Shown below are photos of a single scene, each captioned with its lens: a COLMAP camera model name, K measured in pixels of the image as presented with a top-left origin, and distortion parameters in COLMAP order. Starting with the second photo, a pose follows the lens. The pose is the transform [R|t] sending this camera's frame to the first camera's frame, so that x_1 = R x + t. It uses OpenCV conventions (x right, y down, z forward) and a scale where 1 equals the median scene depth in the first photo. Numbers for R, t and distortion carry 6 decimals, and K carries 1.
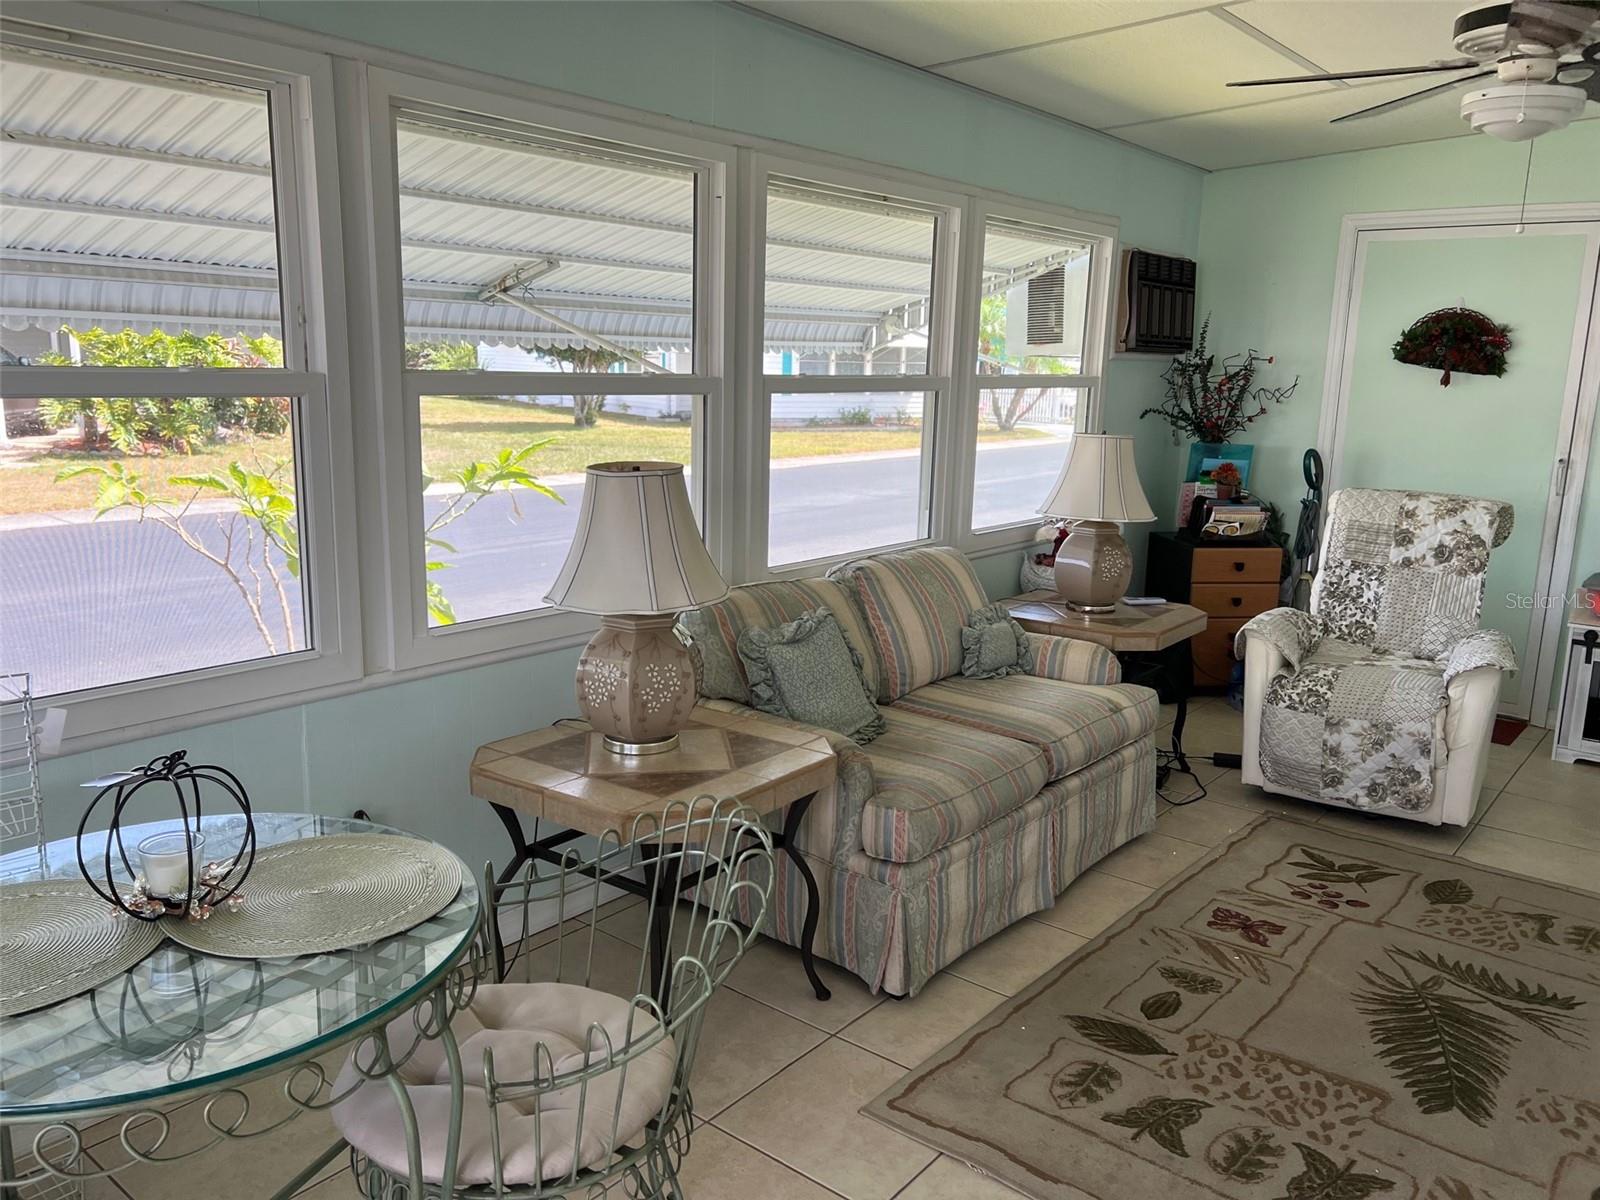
lens RADIAL K [[1210.1, 0, 812.6], [0, 1210.1, 597.1], [0, 0, 1]] dist [0.070170, -0.079758]
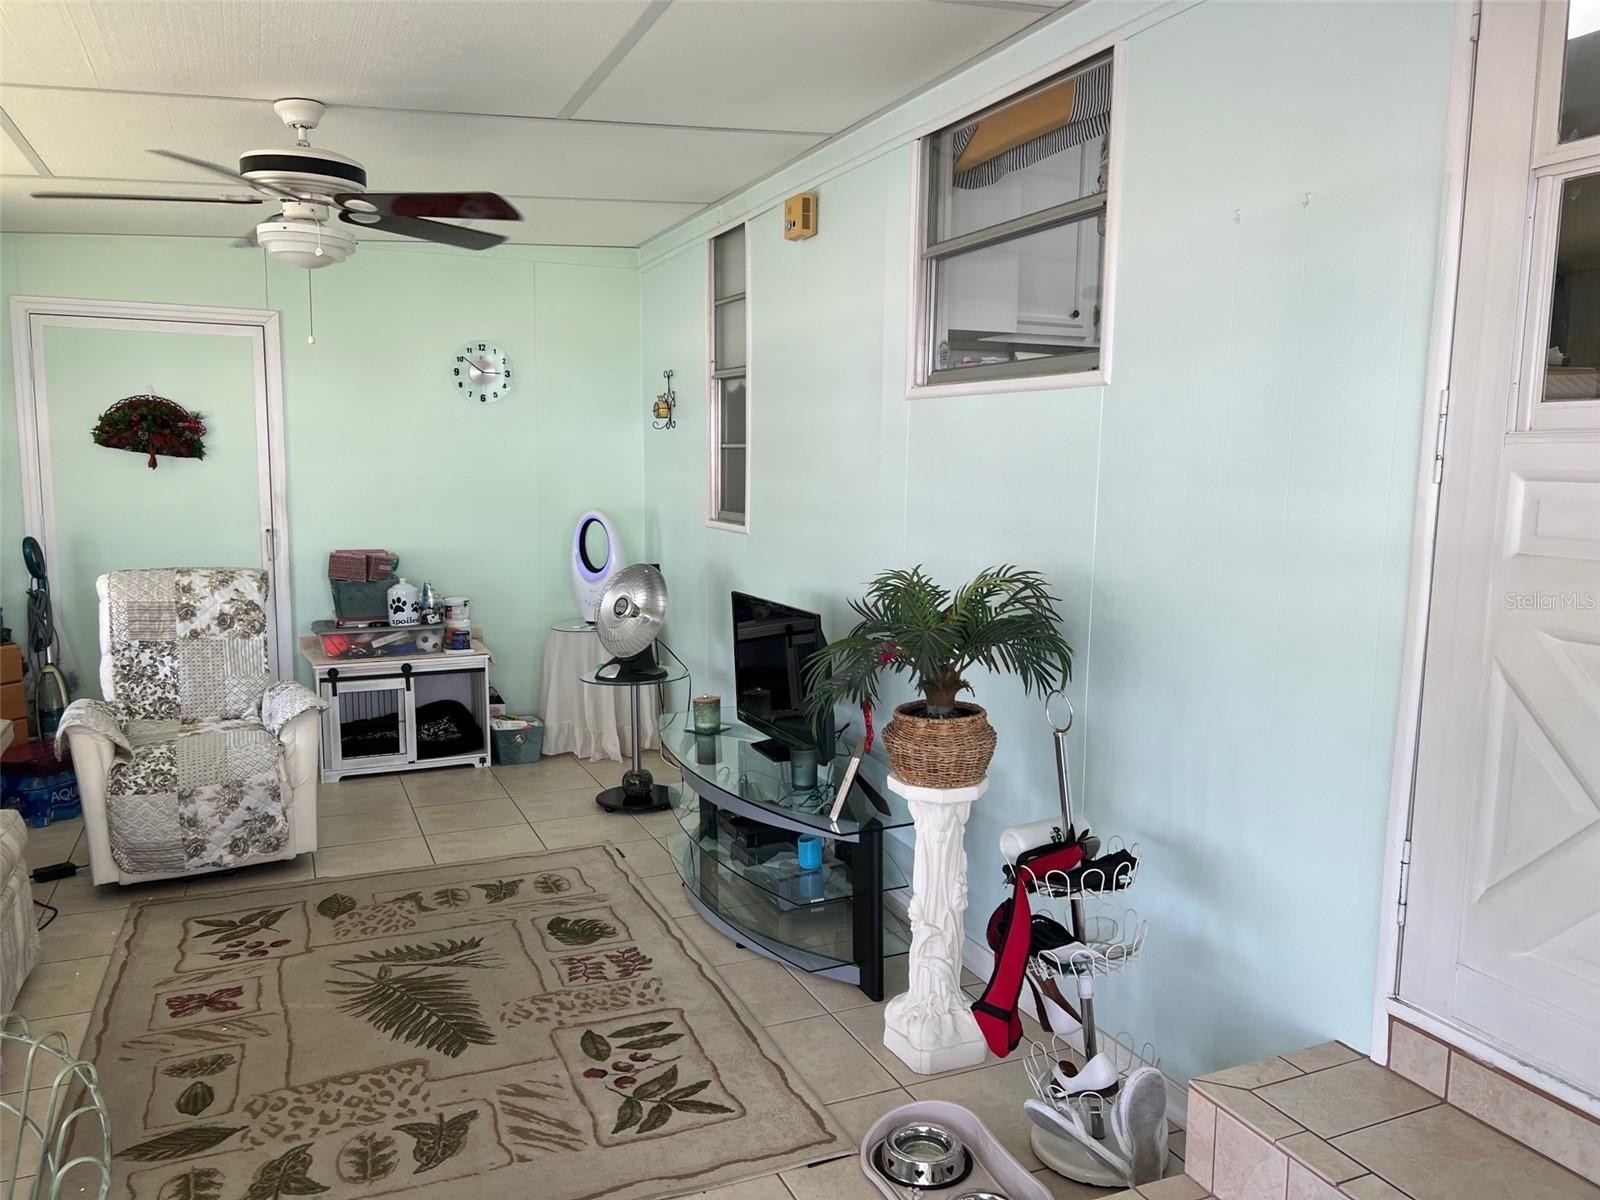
lens RADIAL K [[1210.1, 0, 803.2], [0, 1210.1, 612.9], [0, 0, 1]] dist [0.070170, -0.079758]
pose [[0.452503, -0.132476, 0.881868, -0.239103], [0.174264, 0.982975, 0.058246, -0.018478], [-0.874570, 0.127321, 0.467885, 0.041978]]
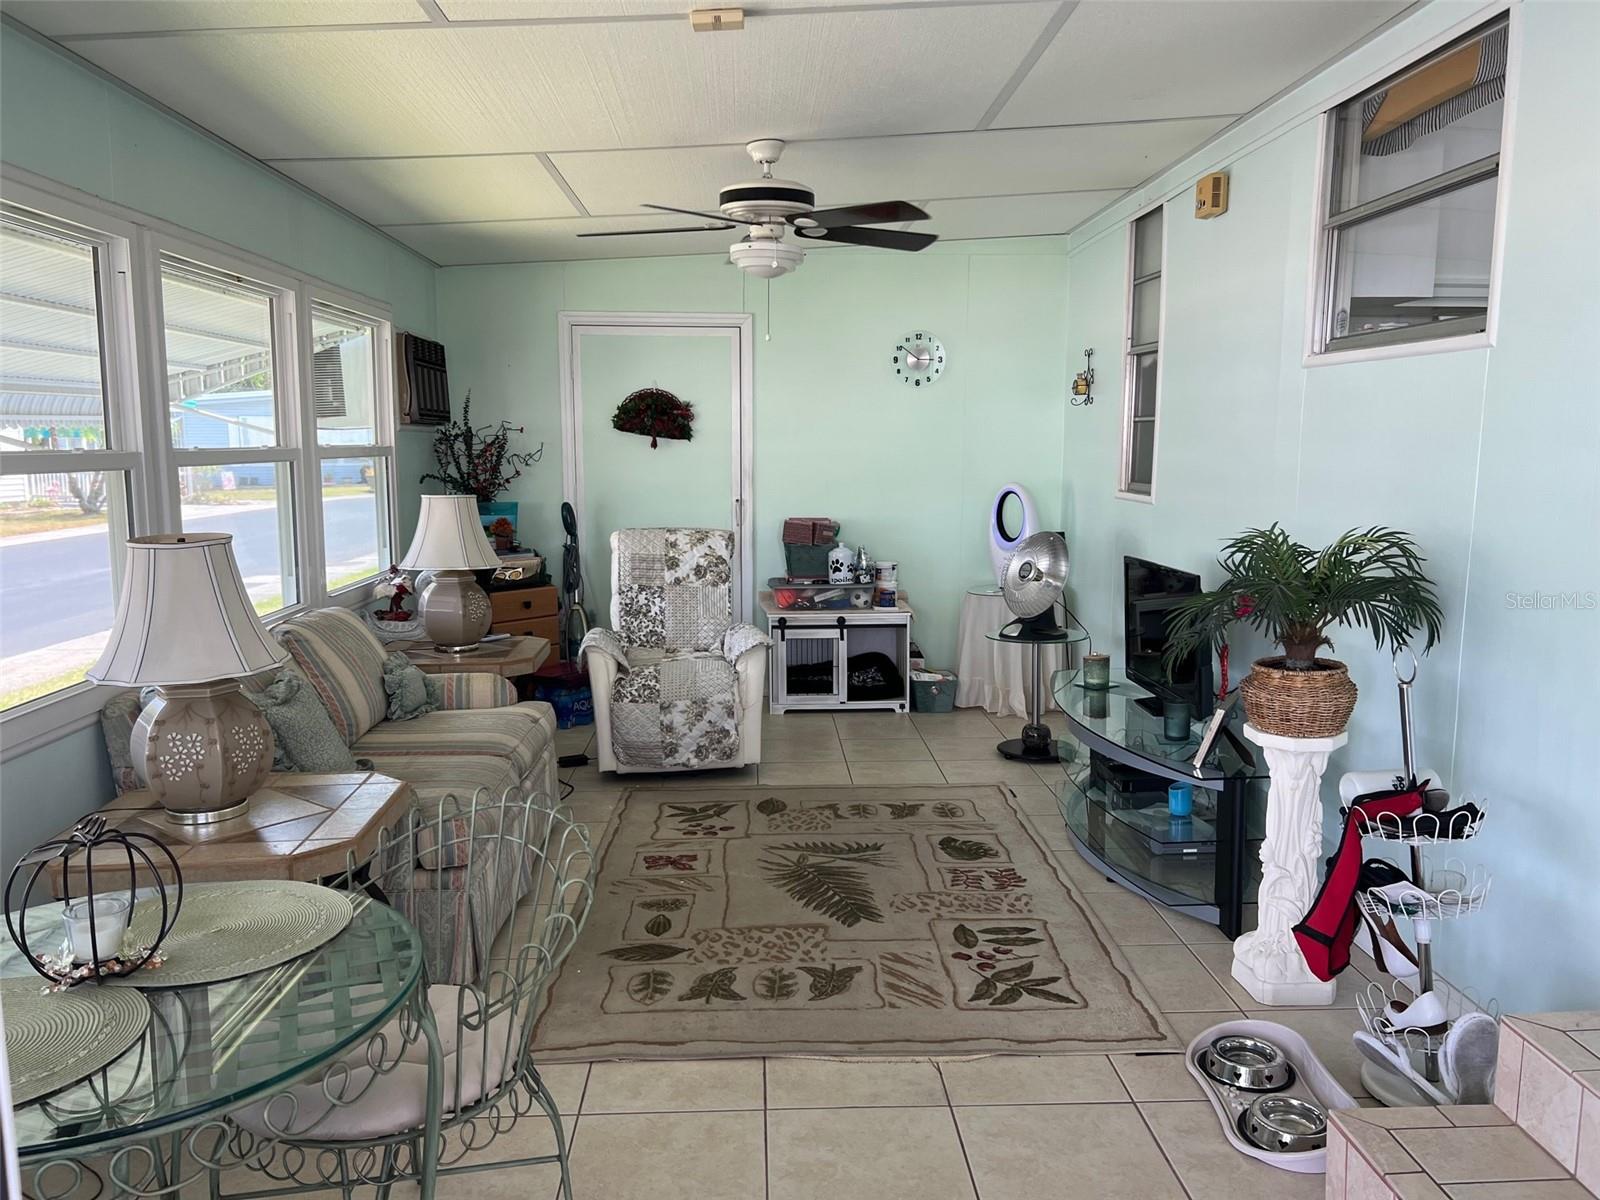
lens RADIAL K [[1210.1, 0, 798.4], [0, 1210.1, 606.4], [0, 0, 1]] dist [0.070170, -0.079758]
pose [[0.747472, -0.113183, 0.654581, -0.305790], [0.146111, 0.989259, 0.004206, 0.013477], [-0.648026, 0.092498, 0.755981, -0.071205]]
